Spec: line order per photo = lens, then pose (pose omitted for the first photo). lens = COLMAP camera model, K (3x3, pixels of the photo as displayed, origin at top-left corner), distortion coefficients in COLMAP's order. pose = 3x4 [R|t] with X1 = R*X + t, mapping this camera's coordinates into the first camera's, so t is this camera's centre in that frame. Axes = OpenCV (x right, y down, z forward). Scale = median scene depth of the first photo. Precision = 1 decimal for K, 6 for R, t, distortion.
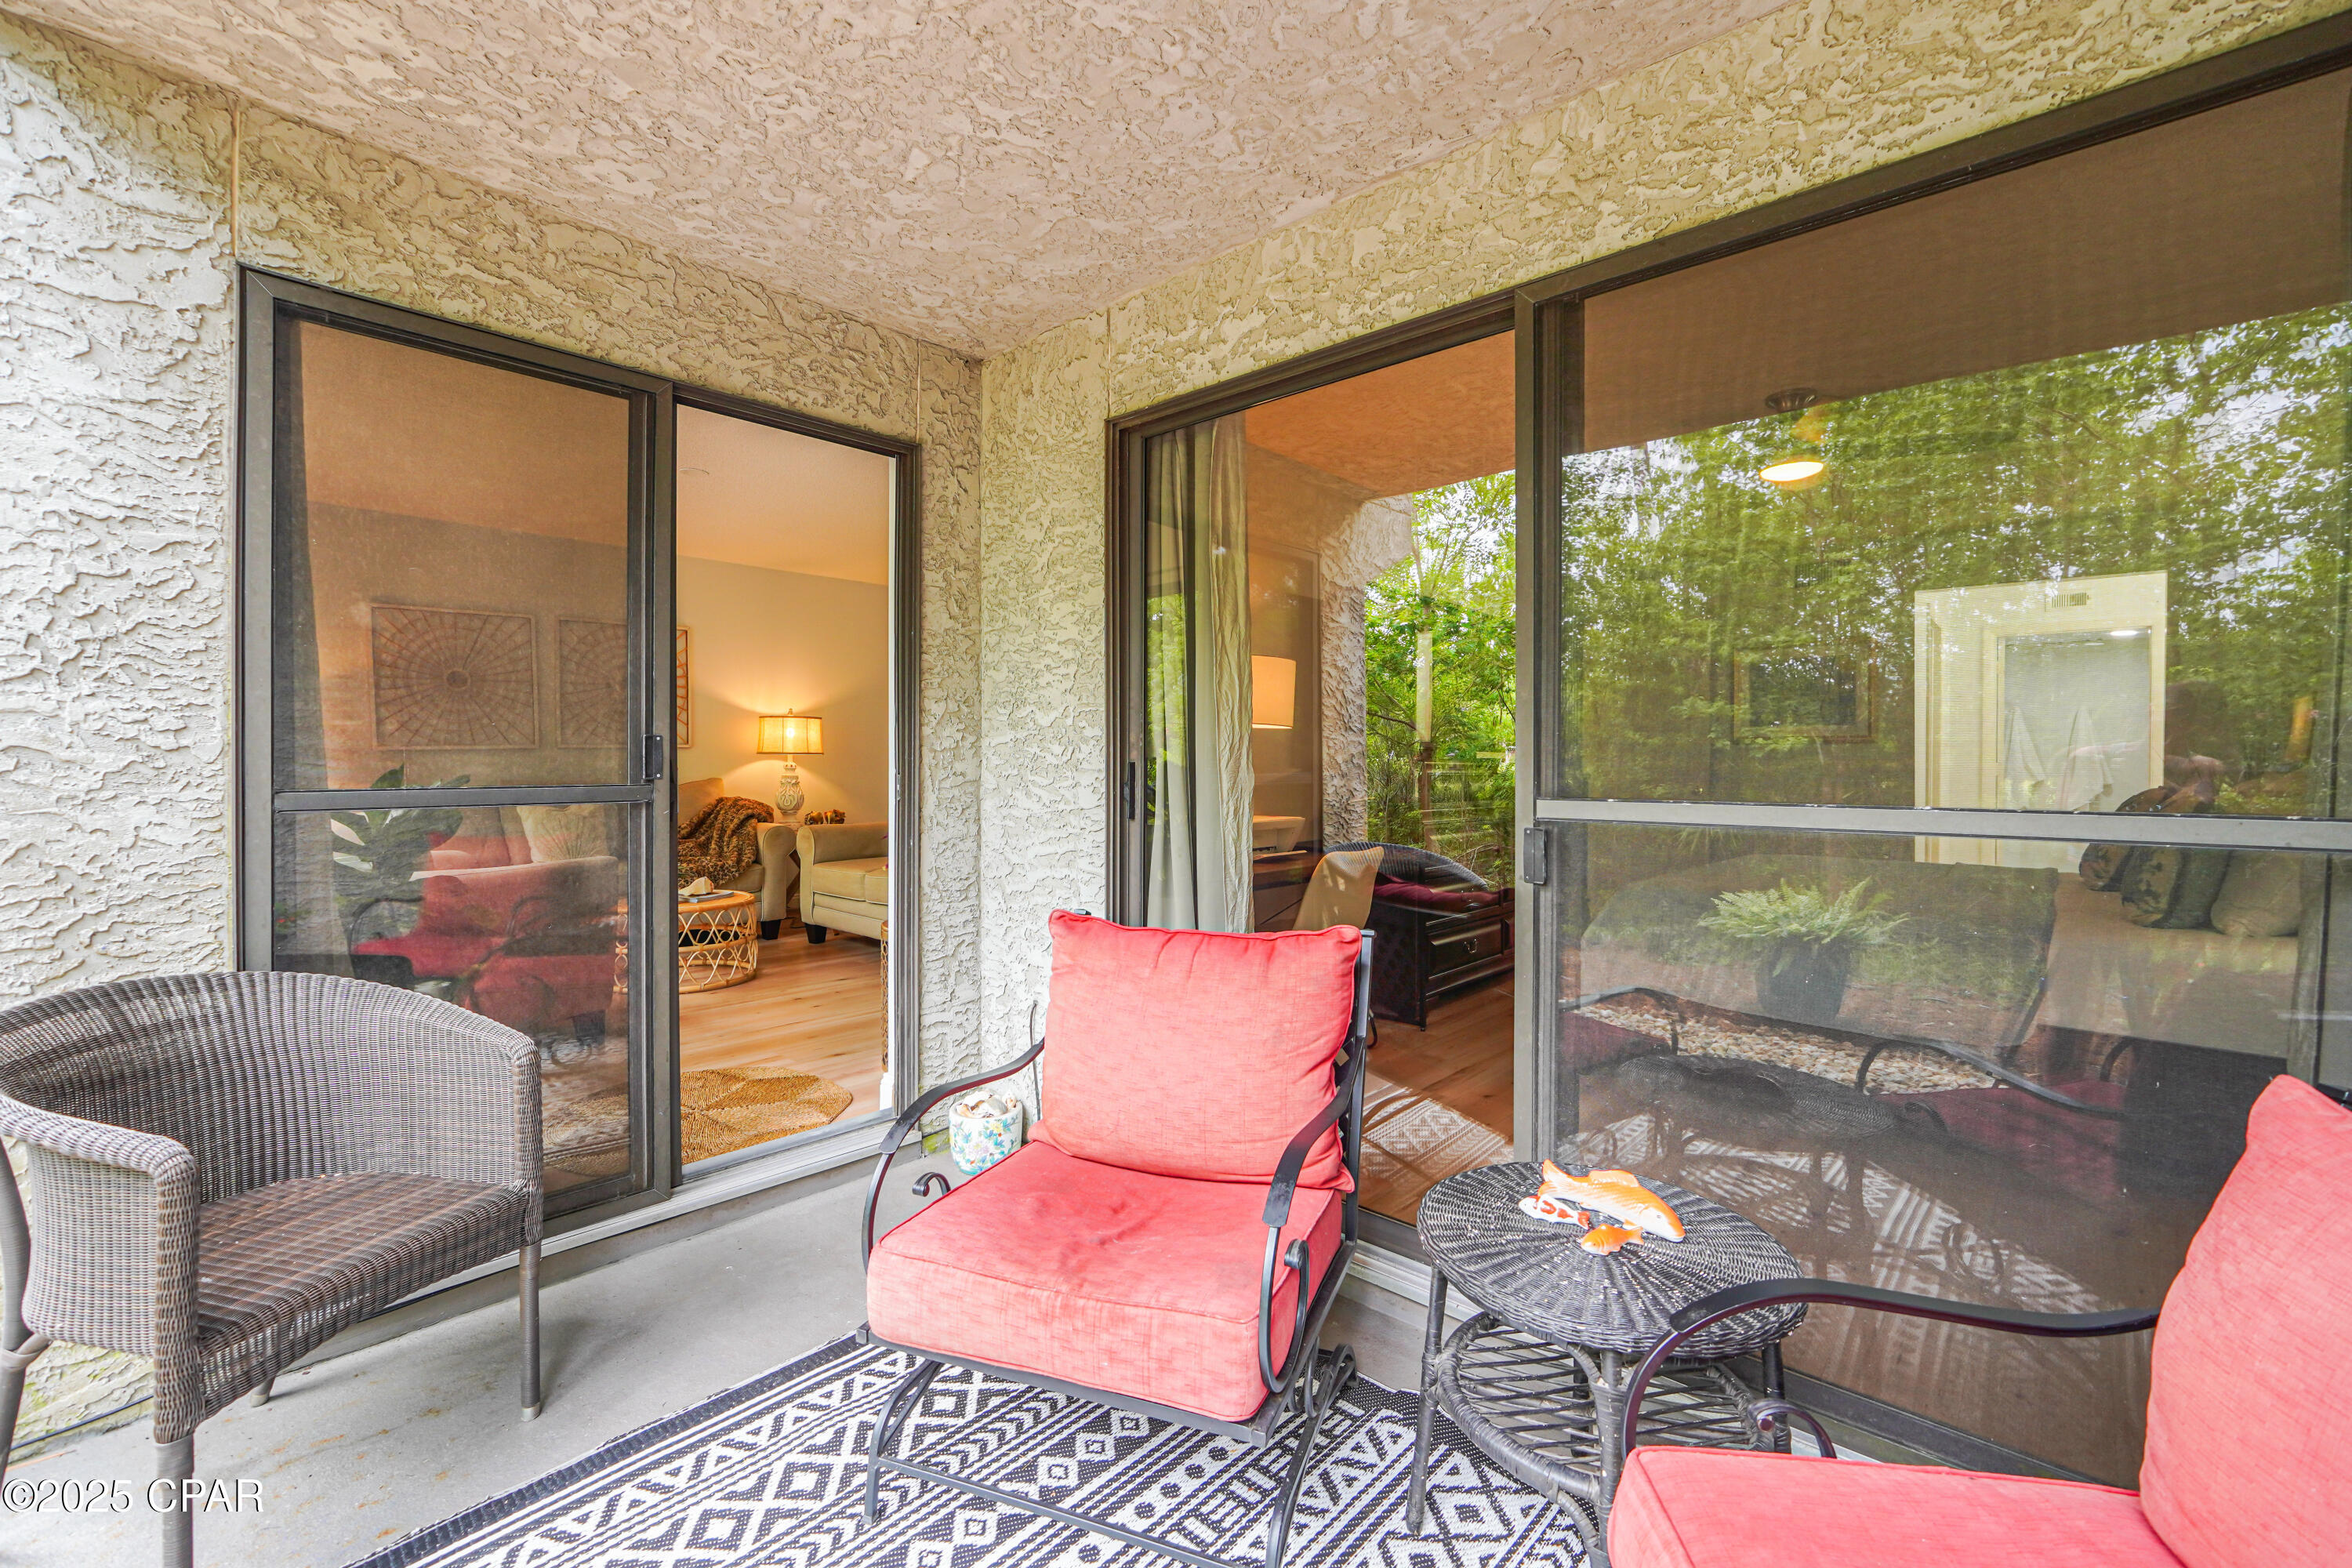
lens RADIAL K [[979.2, 0, 1138.5], [0, 979.2, 771.0], [0, 0, 1]] dist [-0.004041, 0.000032]
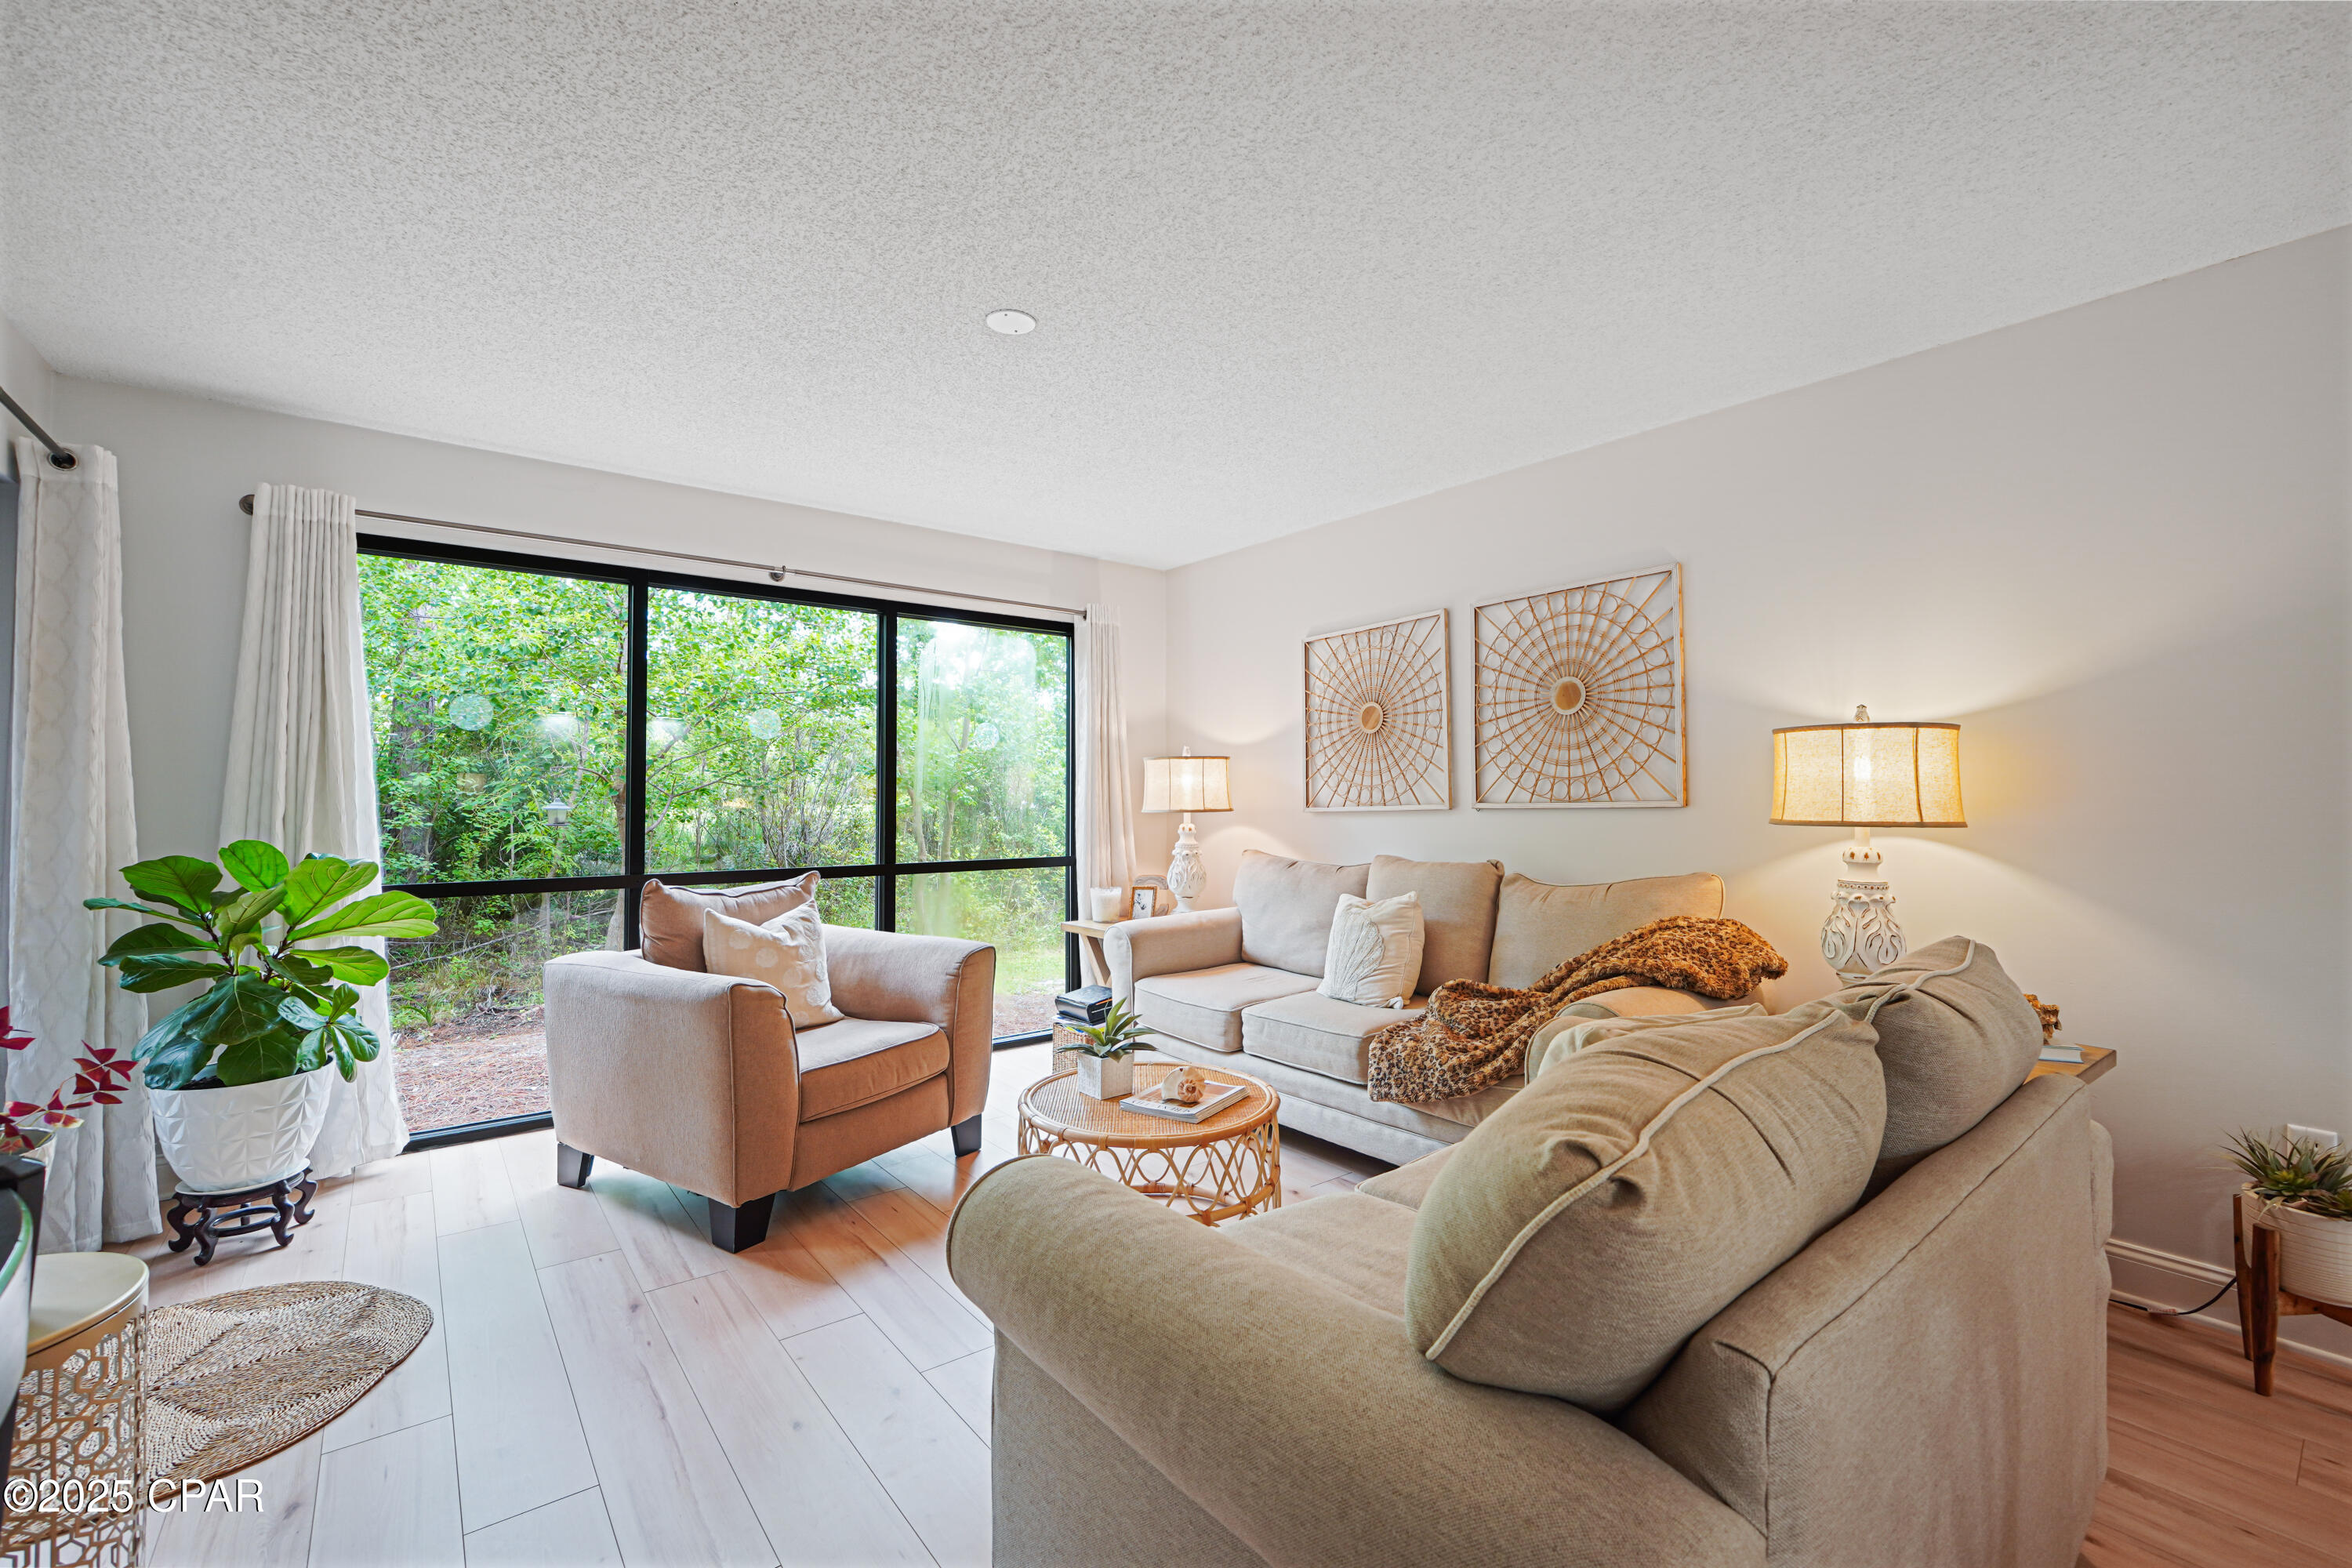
lens RADIAL K [[994.4, 0, 1176.0], [0, 994.4, 784.0], [0, 0, 1]] dist [-0.010234, -0.000059]
pose [[-0.118674, -0.015828, -0.992807, 0.068169], [-0.007143, 0.999861, -0.015087, -0.028232], [0.992908, 0.005301, -0.118771, 0.872702]]
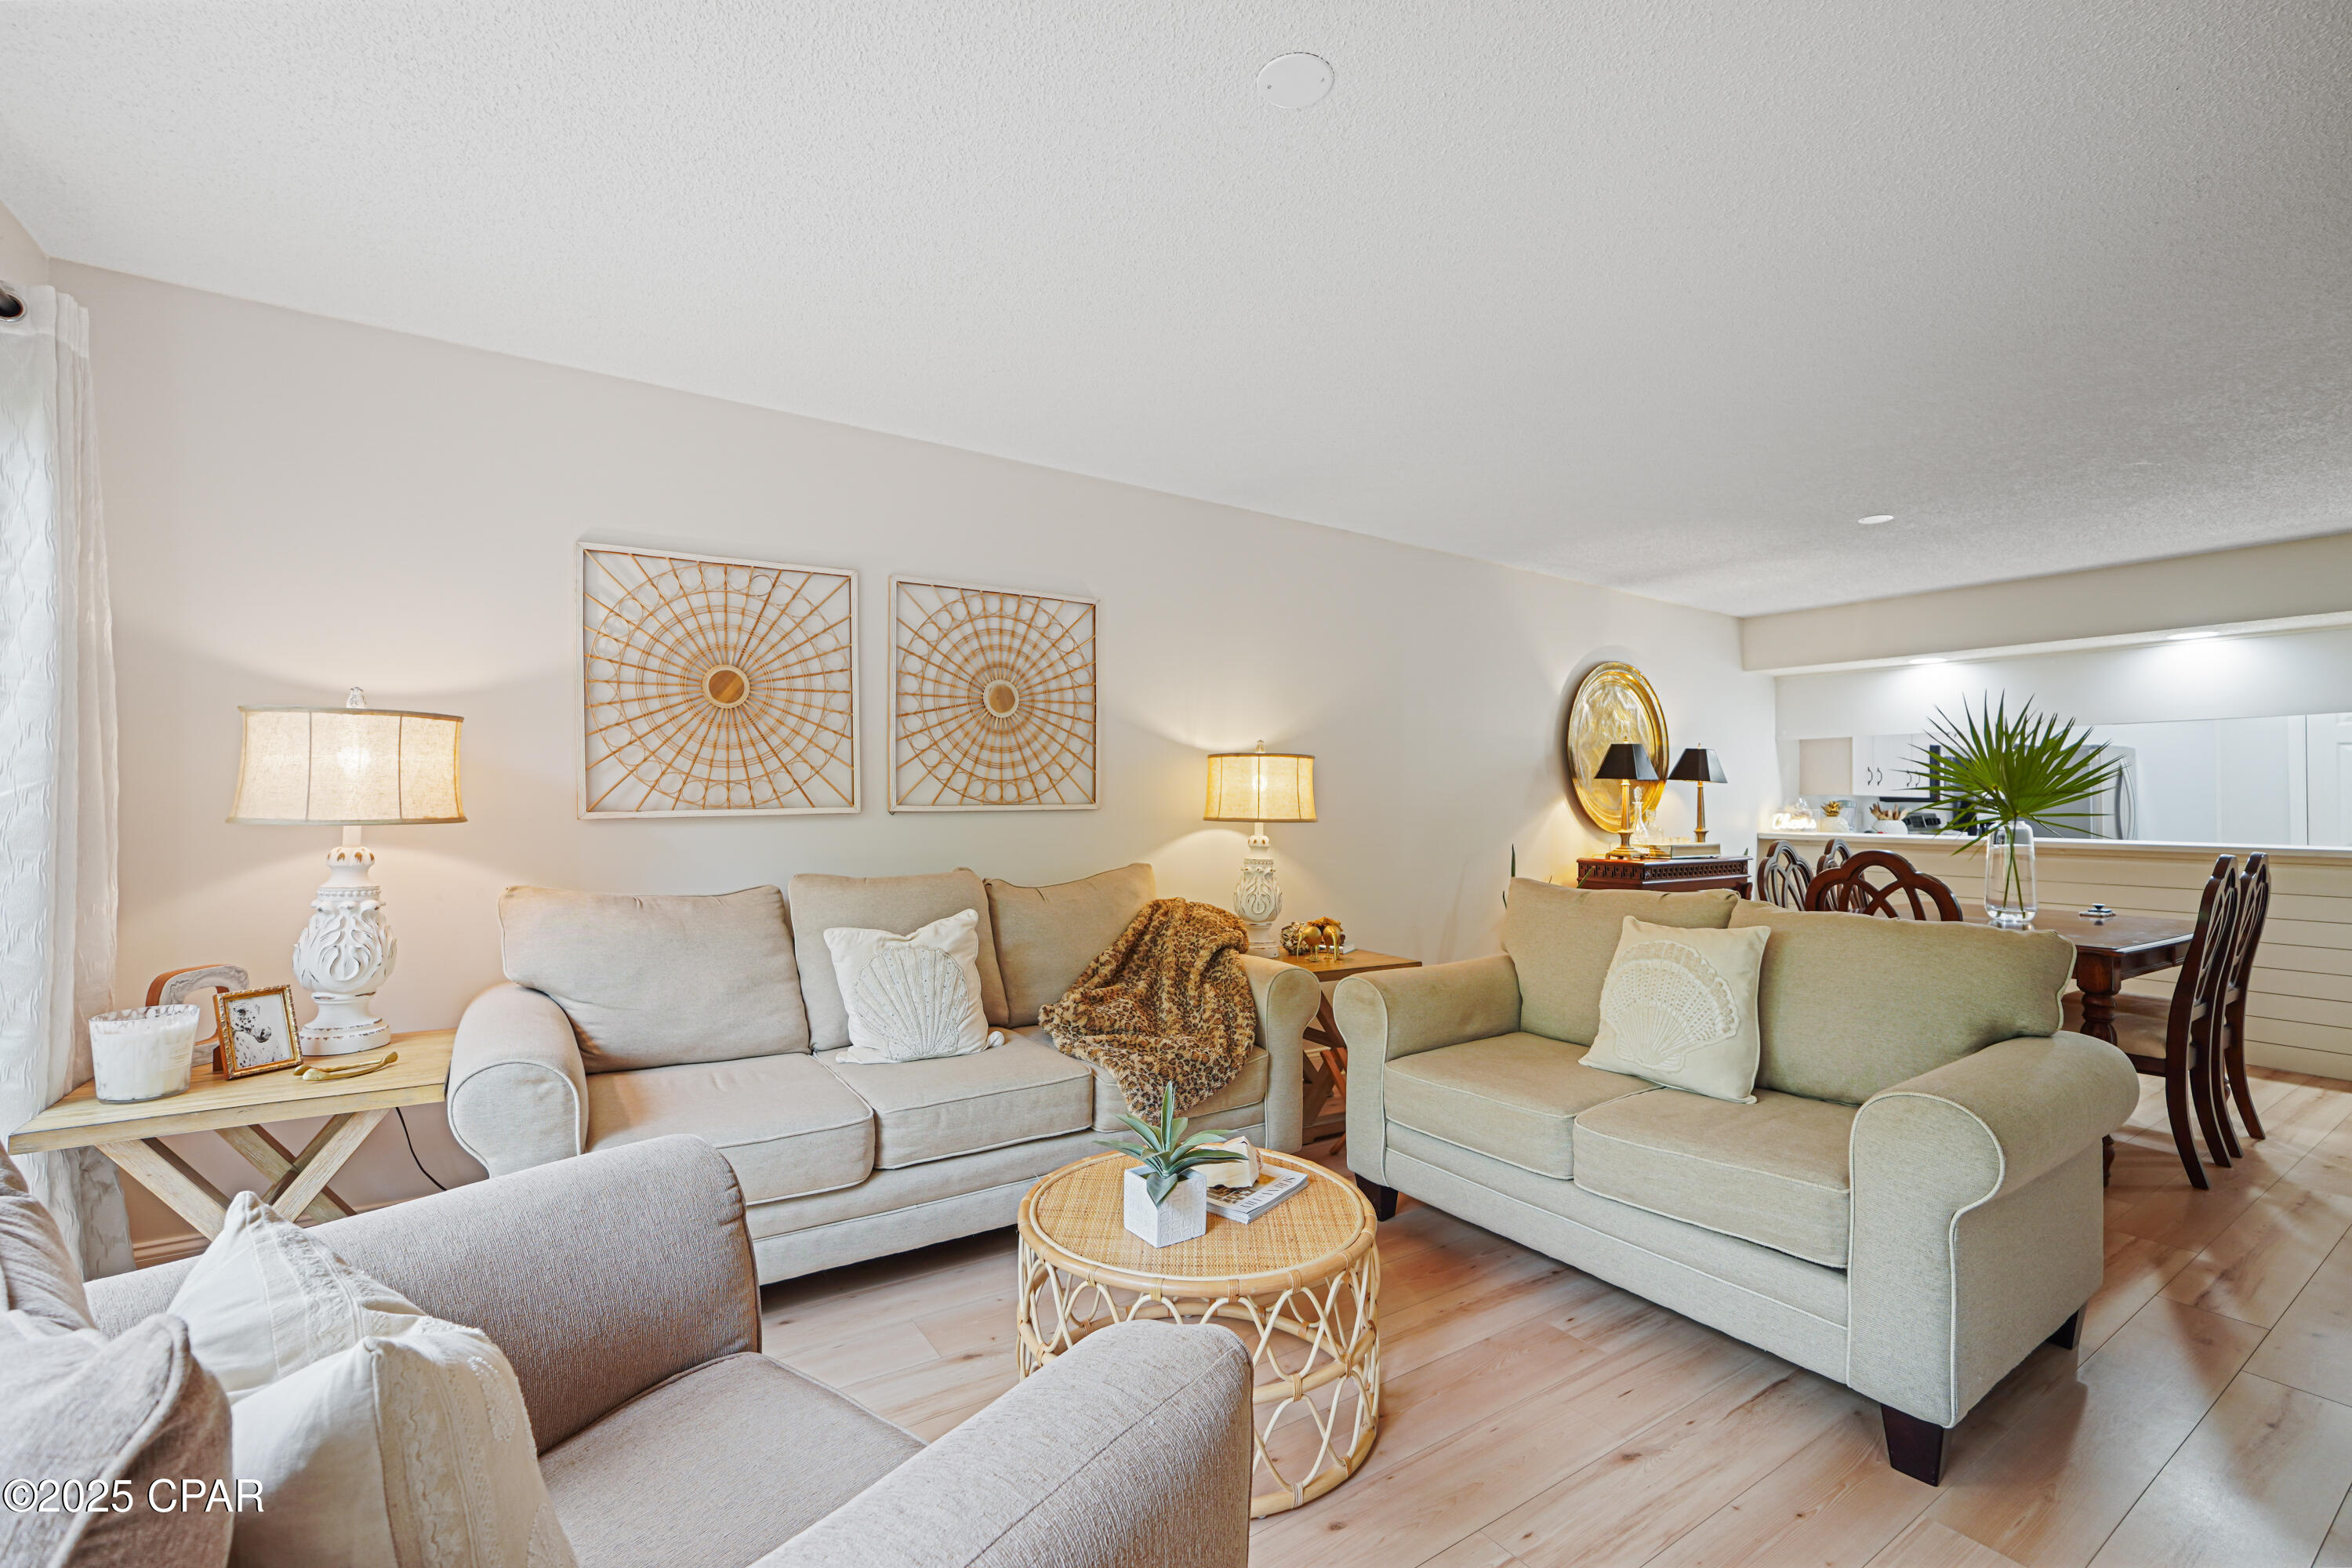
lens RADIAL K [[994.4, 0, 1176.0], [0, 994.4, 784.0], [0, 0, 1]] dist [-0.010234, -0.000059]
pose [[0.977581, -0.003952, -0.210524, -0.315784], [-0.003120, 0.999442, -0.033251, -0.021214], [0.210538, 0.033162, 0.977023, 0.482186]]
